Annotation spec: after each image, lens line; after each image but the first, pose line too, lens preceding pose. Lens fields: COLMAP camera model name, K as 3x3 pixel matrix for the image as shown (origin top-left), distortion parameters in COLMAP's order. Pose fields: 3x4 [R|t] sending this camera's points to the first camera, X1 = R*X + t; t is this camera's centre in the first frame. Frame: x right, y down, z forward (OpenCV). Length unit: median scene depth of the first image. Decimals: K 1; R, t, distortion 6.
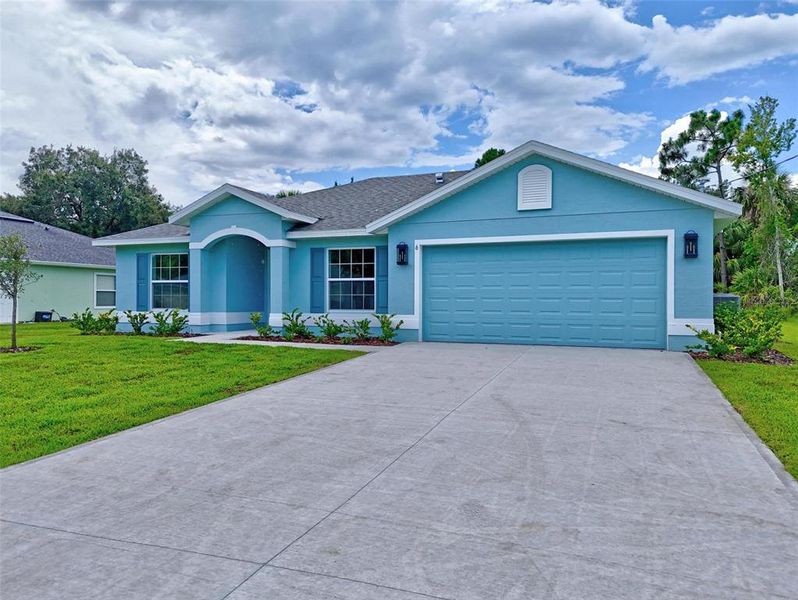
lens RADIAL K [[591.4, 0, 397.8], [0, 591.4, 295.4], [0, 0, 1]] dist [0.048468, -0.035495]
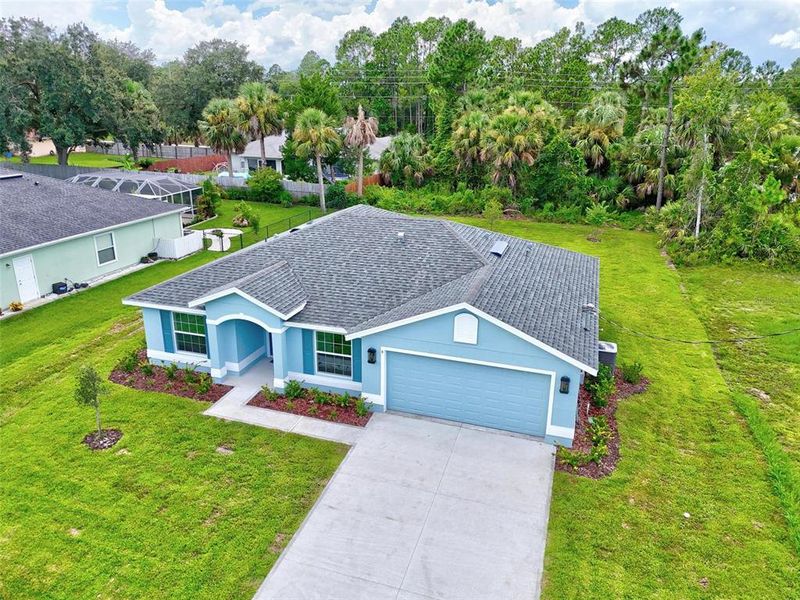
lens RADIAL K [[589.4, 0, 398.8], [0, 589.4, 297.4], [0, 0, 1]] dist [0.067182, -0.057600]
pose [[0.998420, -0.007837, 0.055647, -0.004342], [-0.010914, 0.944329, 0.328821, -0.544542], [-0.055126, -0.328908, 0.942752, -0.215240]]
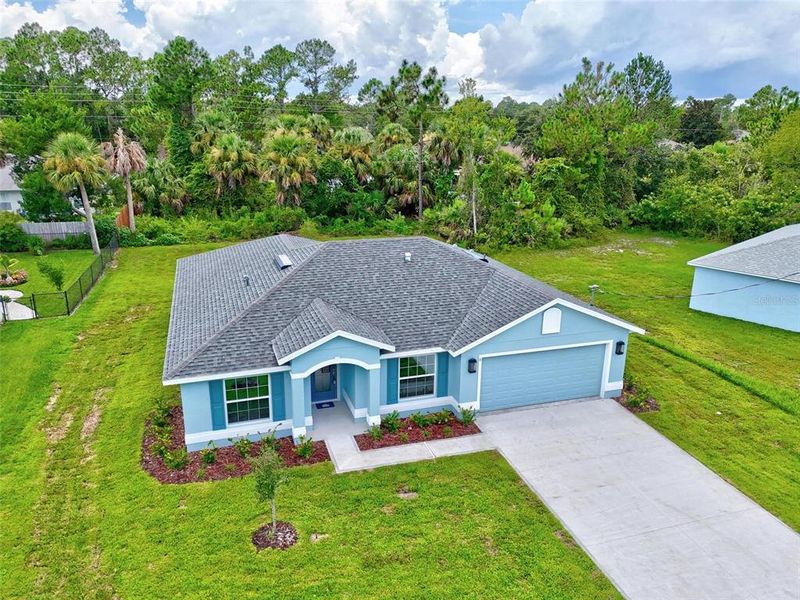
lens RADIAL K [[589.4, 0, 399.5], [0, 589.4, 298.9], [0, 0, 1]] dist [0.067182, -0.057600]
pose [[0.773243, -0.177378, 0.608796, -0.836196], [-0.014559, 0.954860, 0.296699, -0.555056], [-0.633943, -0.238283, 0.735757, 0.056734]]
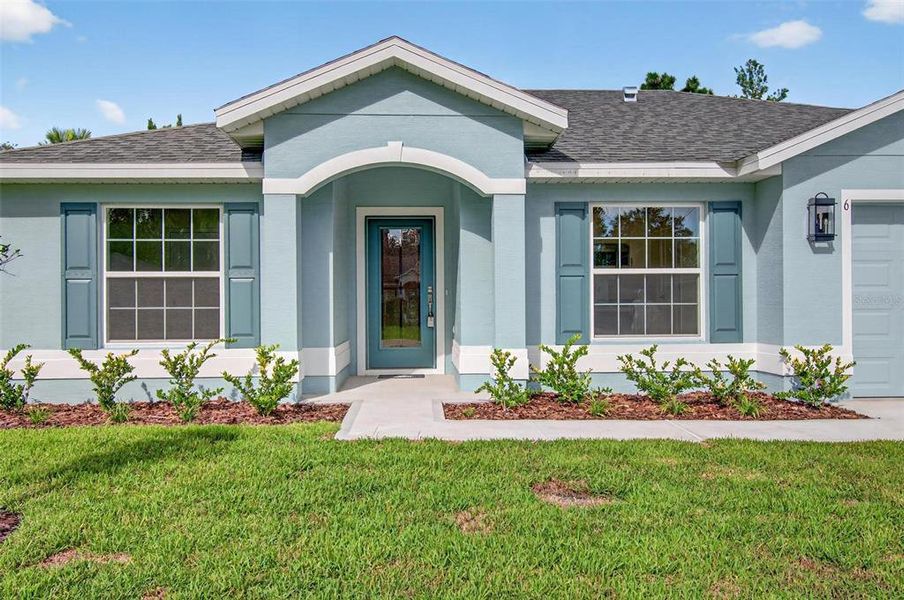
lens RADIAL K [[741.0, 0, 447.6], [0, 741.0, 300.2], [0, 0, 1]] dist [0.002792, 0.002324]
pose [[0.917308, -0.007620, 0.398105, -0.423252], [0.005757, 0.999966, 0.005874, -0.007562], [-0.398136, -0.003096, 0.917321, 0.475928]]
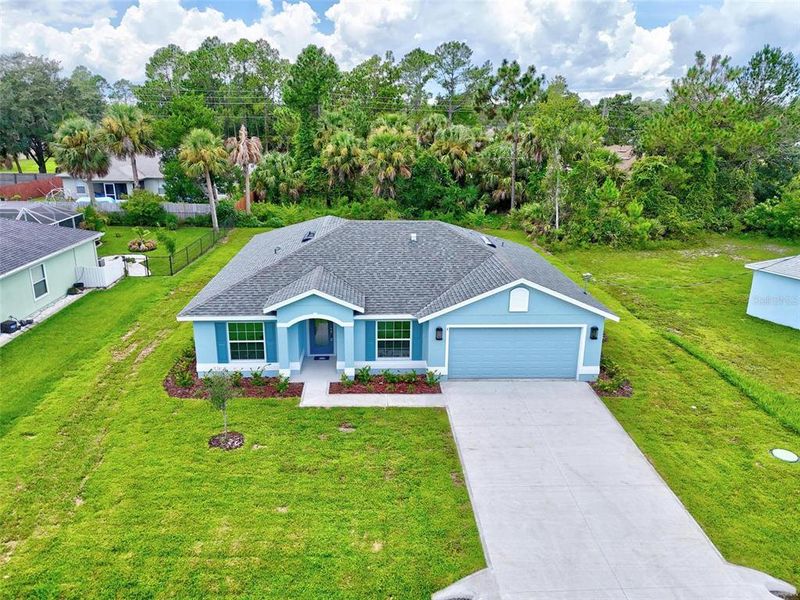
lens RADIAL K [[589.4, 0, 399.1], [0, 589.4, 298.1], [0, 0, 1]] dist [0.067182, -0.057600]
pose [[0.913670, -0.109990, 0.391291, -0.606072], [-0.012231, 0.954814, 0.296952, -0.543673], [-0.406272, -0.276102, 0.871040, -0.299846]]
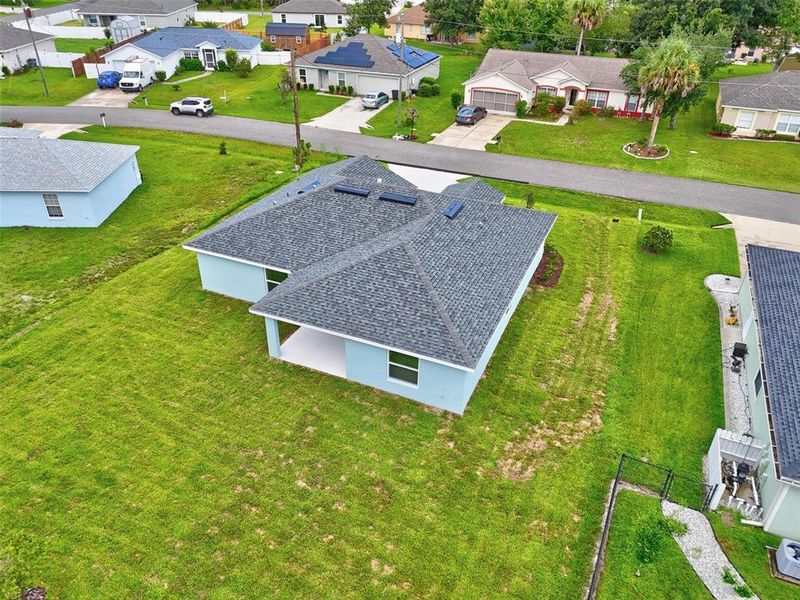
lens RADIAL K [[589.4, 0, 397.5], [0, 589.4, 302.6], [0, 0, 1]] dist [0.067182, -0.057600]
pose [[-0.998786, -0.040730, 0.027709, -0.056341], [-0.020569, 0.855926, 0.516690, -0.899331], [-0.044762, 0.515492, -0.855724, 3.040706]]
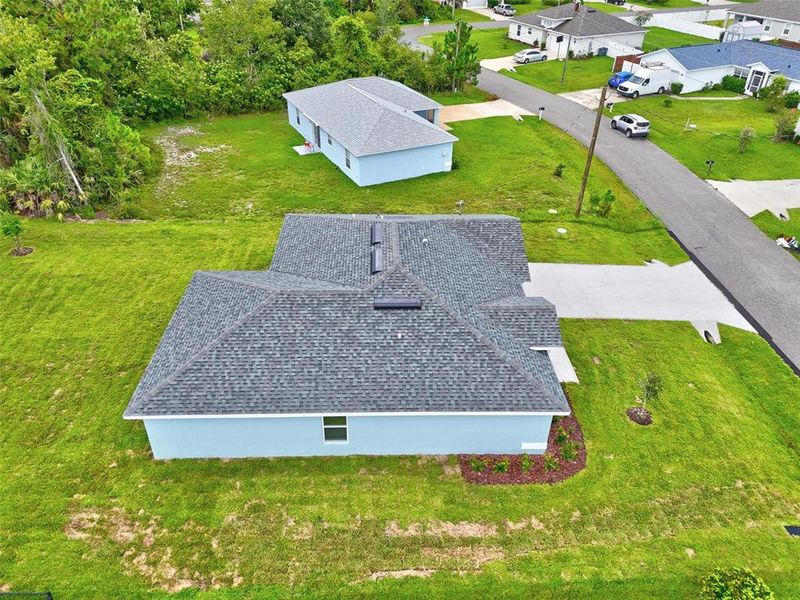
lens RADIAL K [[589.4, 0, 399.1], [0, 589.4, 301.1], [0, 0, 1]] dist [0.067182, -0.057600]
pose [[-0.388705, -0.521459, 0.759598, -1.278524], [-0.028301, 0.830798, 0.555854, -1.024392], [-0.920927, 0.194566, -0.337693, 1.811853]]
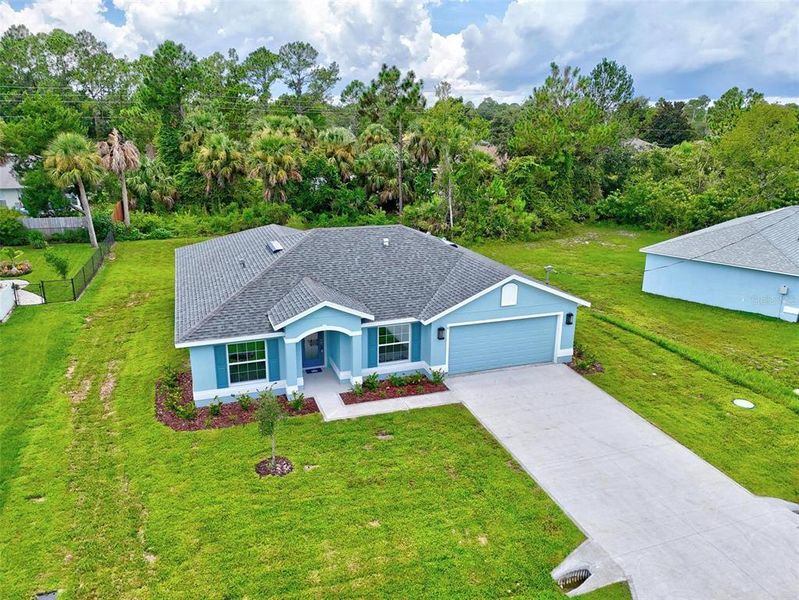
lens RADIAL K [[588.7, 0, 399.0], [0, 588.7, 299.6], [0, 0, 1]] dist [0.067182, -0.057600]
pose [[0.756070, -0.183744, 0.628169, -0.950375], [-0.014590, 0.954813, 0.296850, -0.558166], [-0.654328, -0.233604, 0.719224, -0.104916]]
